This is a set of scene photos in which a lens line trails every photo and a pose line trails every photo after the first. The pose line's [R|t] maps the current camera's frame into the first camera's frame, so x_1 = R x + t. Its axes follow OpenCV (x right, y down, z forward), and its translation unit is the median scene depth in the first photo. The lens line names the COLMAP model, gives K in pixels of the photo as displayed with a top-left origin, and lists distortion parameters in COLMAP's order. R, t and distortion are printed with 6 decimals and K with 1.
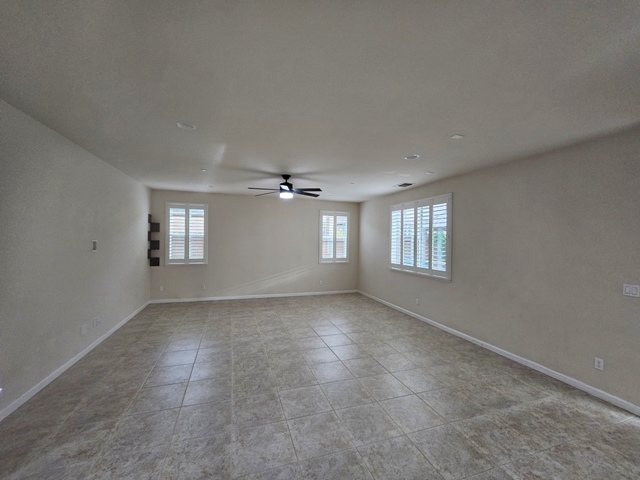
lens RADIAL K [[258.4, 0, 318.8], [0, 258.4, 243.3], [0, 0, 1]] dist [0.000195, 0.000185]
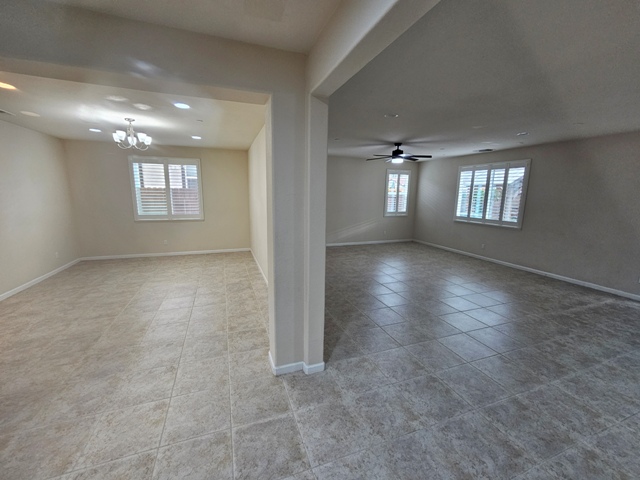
lens RADIAL K [[262.9, 0, 315.4], [0, 262.9, 239.6], [0, 0, 1]] dist [-0.000655, 0.000192]
pose [[0.999465, -0.005745, 0.032184, -0.471489], [0.000387, 0.986452, 0.164047, -0.017842], [-0.032690, -0.163947, 0.985927, -0.231416]]
